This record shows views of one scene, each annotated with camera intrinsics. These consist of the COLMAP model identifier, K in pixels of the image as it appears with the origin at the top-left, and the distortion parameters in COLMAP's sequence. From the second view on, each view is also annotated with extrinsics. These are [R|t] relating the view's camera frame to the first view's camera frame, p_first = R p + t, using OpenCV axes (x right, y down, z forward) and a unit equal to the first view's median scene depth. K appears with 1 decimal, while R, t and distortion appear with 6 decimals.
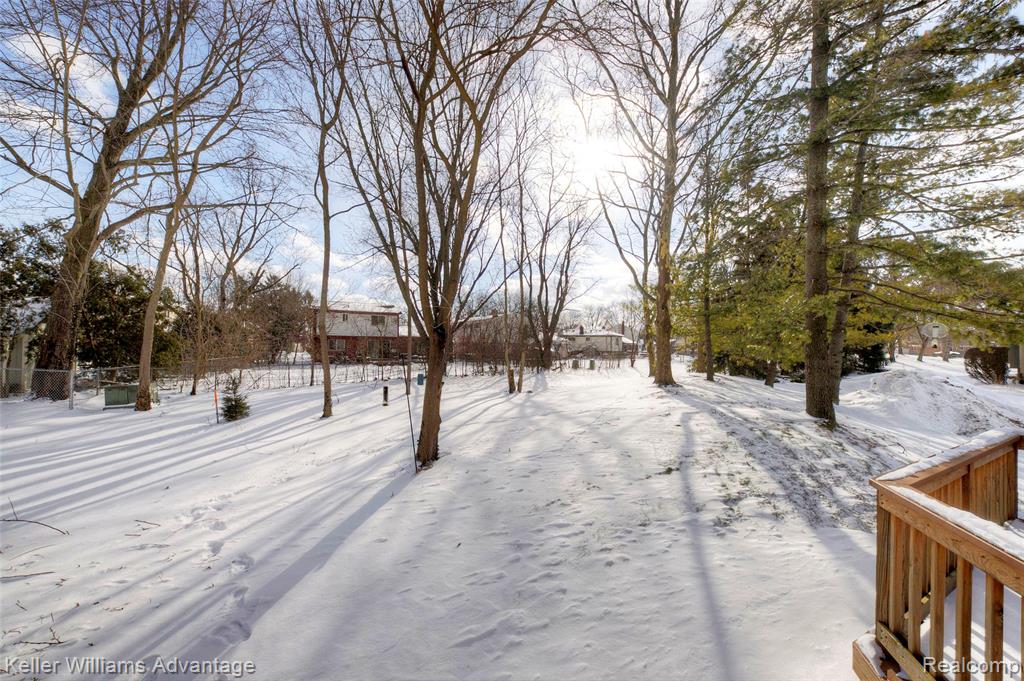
lens RADIAL K [[358.9, 0, 517.8], [0, 358.9, 339.5], [0, 0, 1]] dist [0.001475, 0.000016]
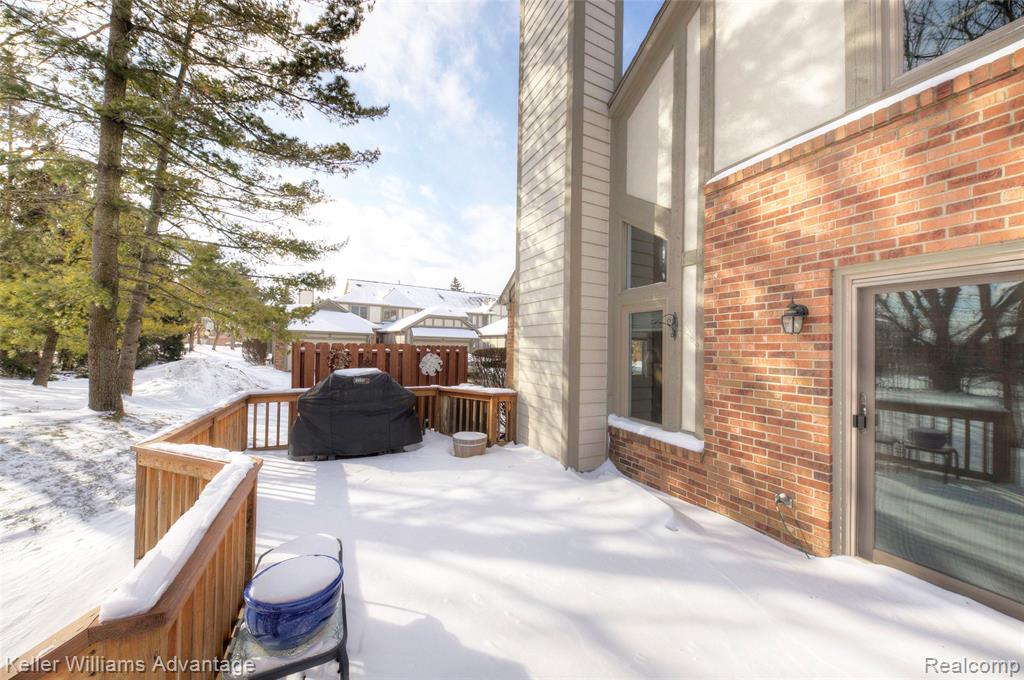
lens RADIAL K [[353.4, 0, 508.8], [0, 353.4, 344.7], [0, 0, 1]] dist [0.008274, -0.004373]
pose [[0.041442, -0.005022, 0.999128, -0.025596], [-0.035673, 0.999342, 0.006503, -0.000348], [-0.998504, -0.035912, 0.041235, -0.050213]]
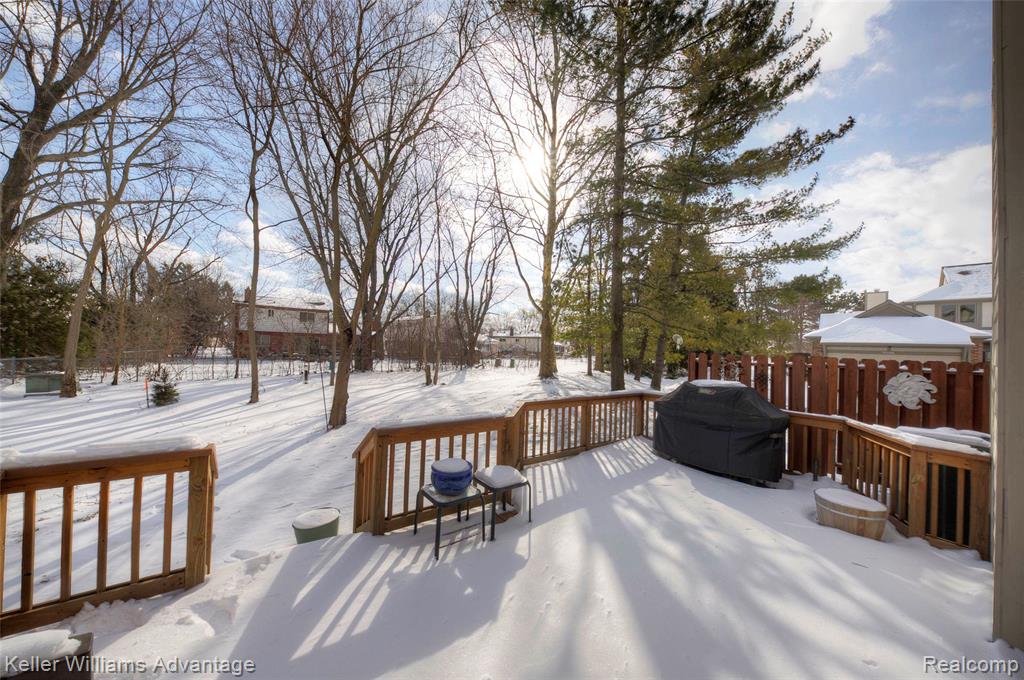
lens RADIAL K [[353.4, 0, 508.8], [0, 353.4, 344.7], [0, 0, 1]] dist [0.008274, -0.004373]
pose [[0.989215, 0.020248, 0.145062, 0.104644], [-0.022251, 0.999678, 0.012201, -0.002800], [-0.144768, -0.015297, 0.989347, -0.232203]]
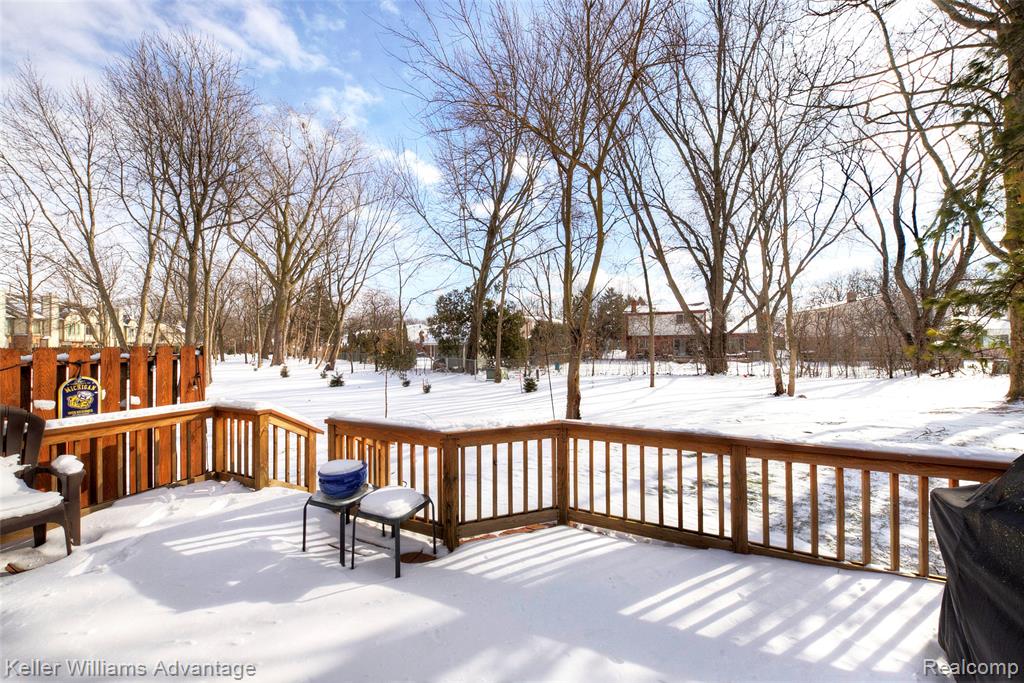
lens RADIAL K [[353.4, 0, 508.8], [0, 353.4, 346.2], [0, 0, 1]] dist [0.008274, -0.004373]
pose [[0.606677, -0.015052, -0.794806, 0.383697], [0.033811, 0.999405, 0.006882, 0.001922], [0.794229, -0.031048, 0.606824, -0.026894]]
